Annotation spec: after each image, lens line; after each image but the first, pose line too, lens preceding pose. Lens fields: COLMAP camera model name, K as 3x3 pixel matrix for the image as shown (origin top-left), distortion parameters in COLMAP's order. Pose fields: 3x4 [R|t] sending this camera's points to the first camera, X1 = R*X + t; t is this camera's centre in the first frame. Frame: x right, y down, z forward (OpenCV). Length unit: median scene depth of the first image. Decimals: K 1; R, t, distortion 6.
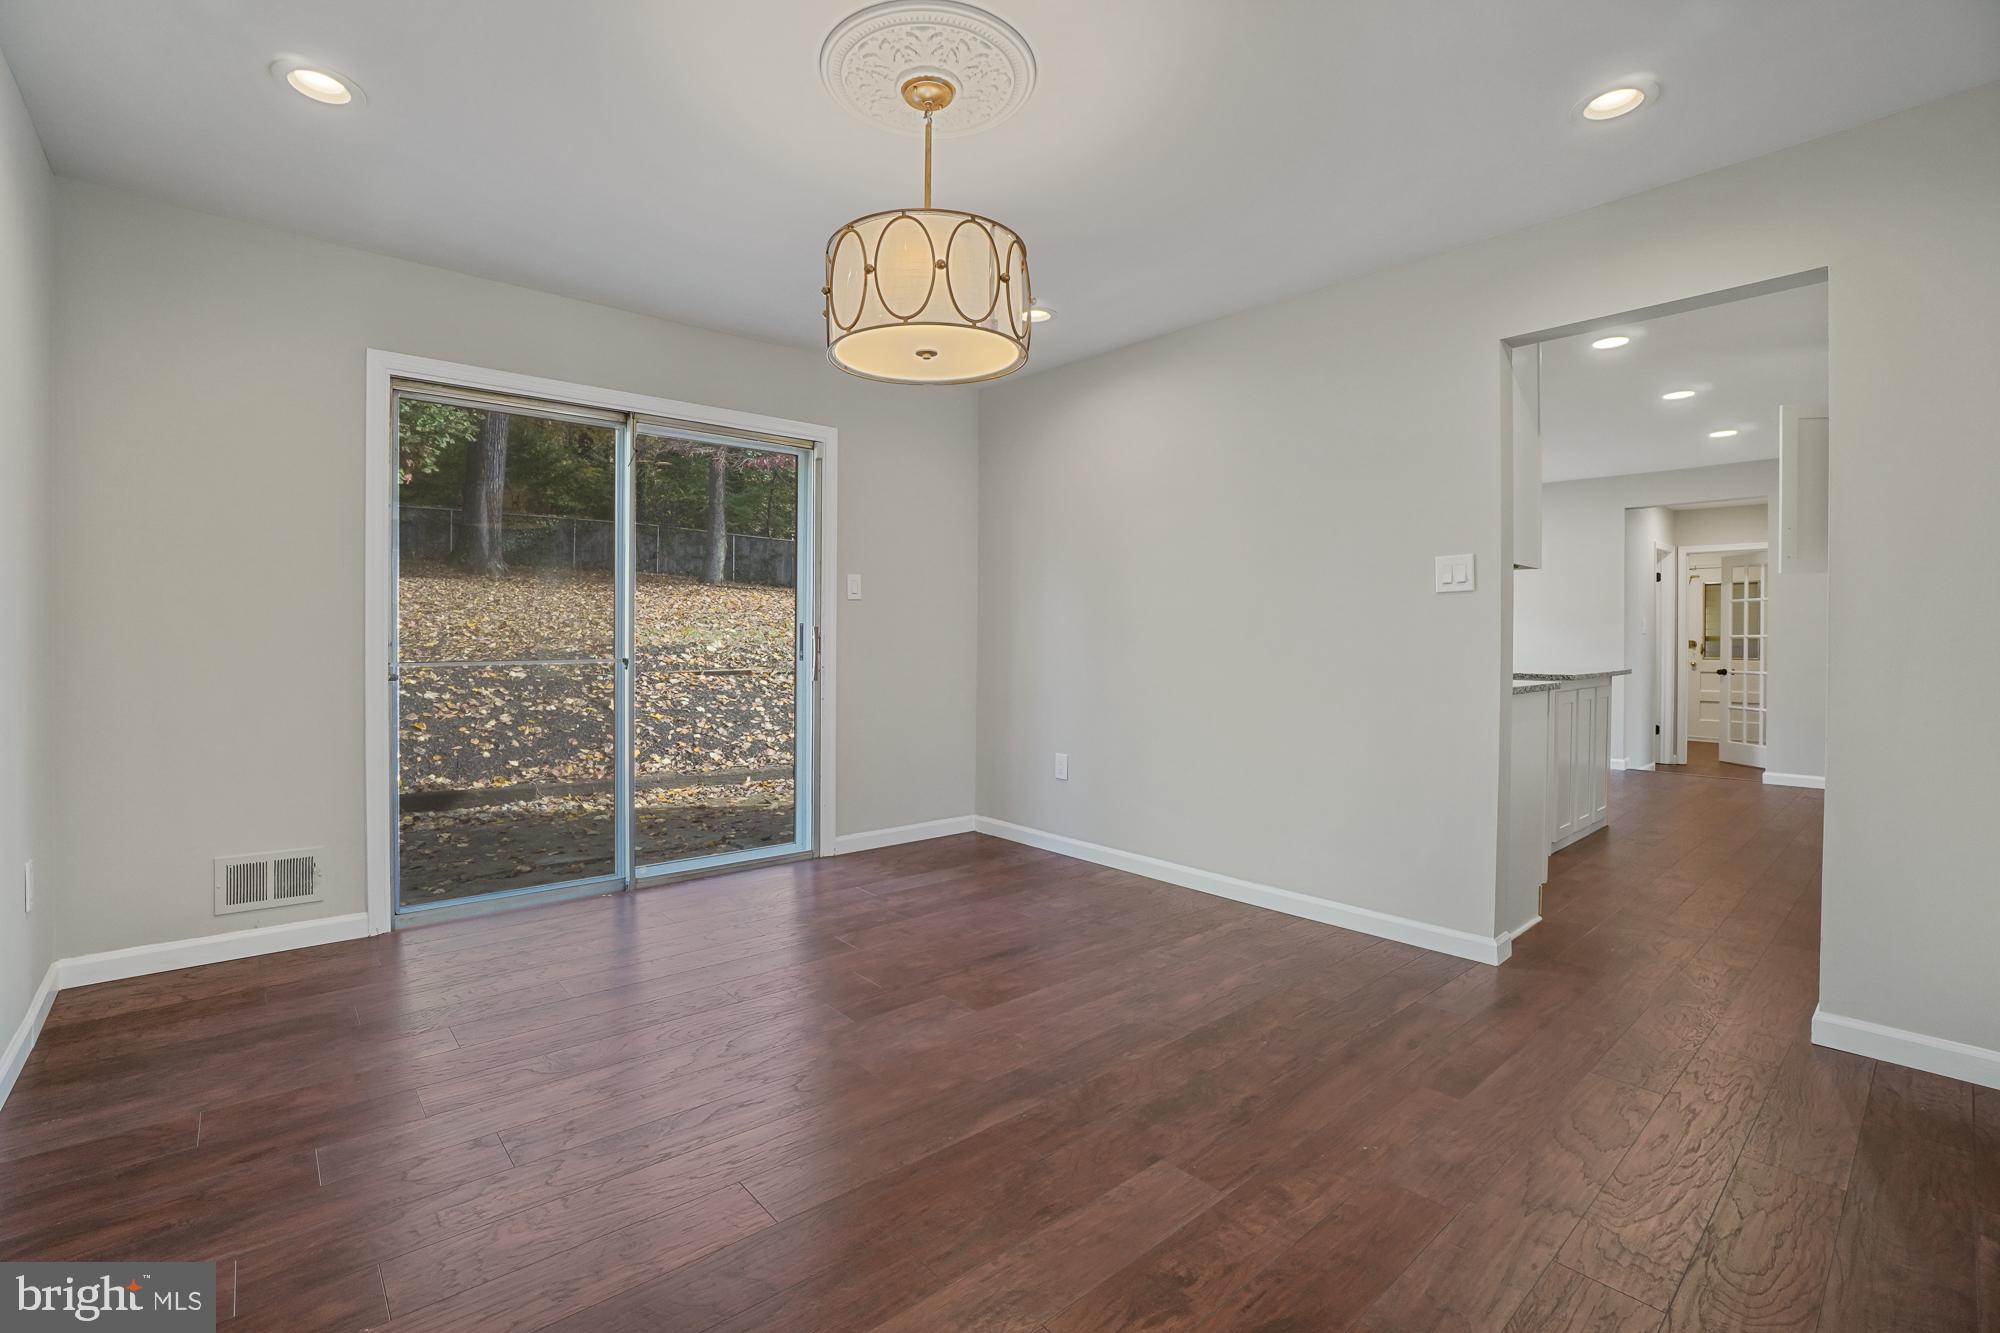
lens RADIAL K [[875.4, 0, 1004.9], [0, 875.4, 636.1], [0, 0, 1]] dist [-0.060886, -0.000048]
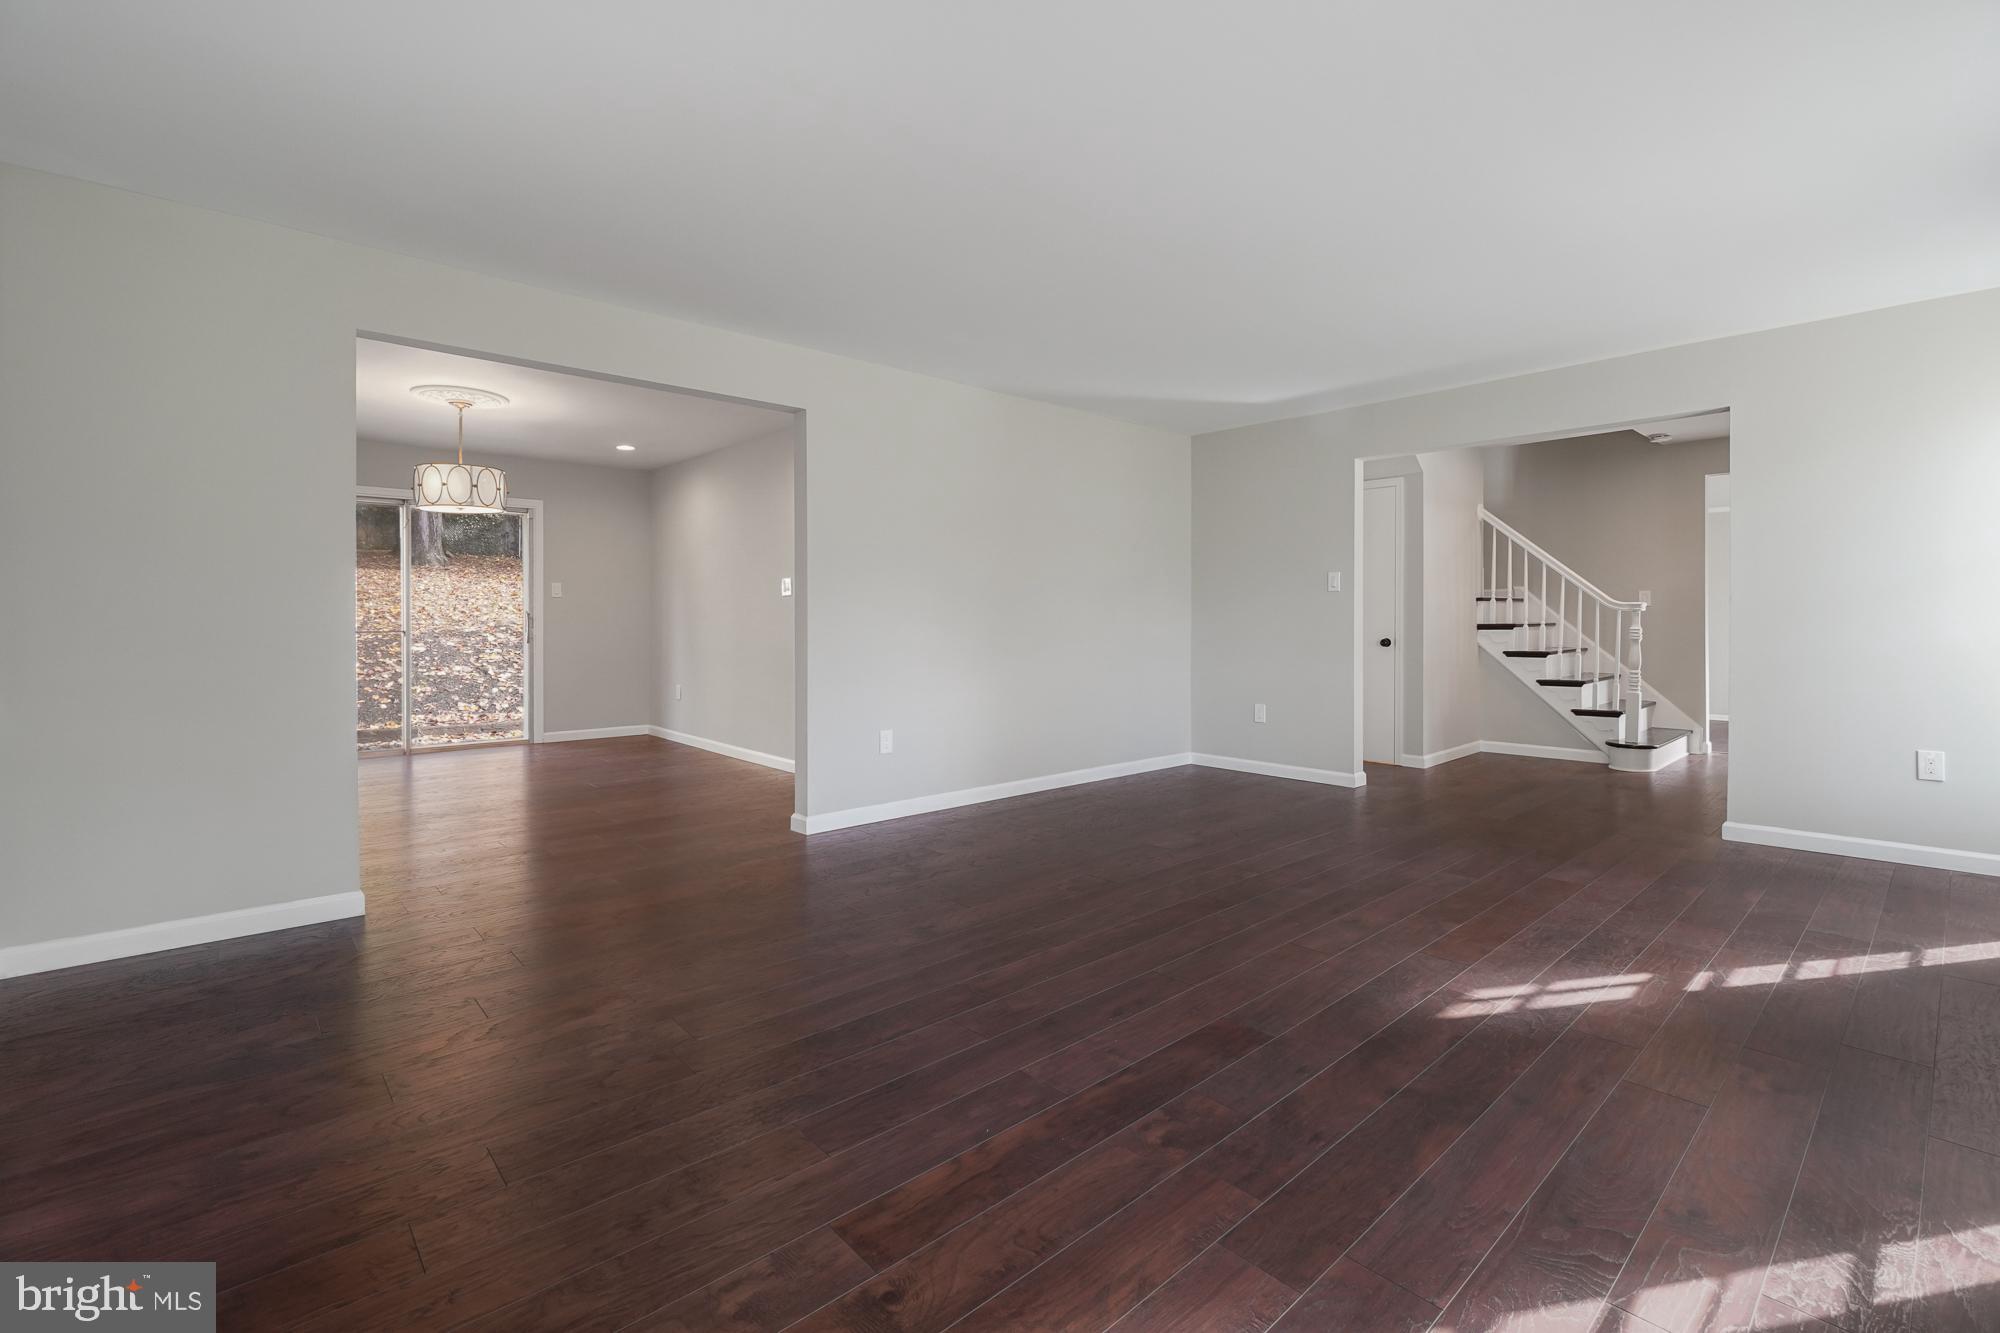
lens RADIAL K [[878.0, 0, 993.7], [0, 878.0, 617.9], [0, 0, 1]] dist [-0.000955, -0.000053]
pose [[0.999992, -0.004041, -0.000575, 0.335722], [0.004042, 0.999992, 0.000621, 0.000958], [0.000573, -0.000623, 1.000000, -0.362976]]
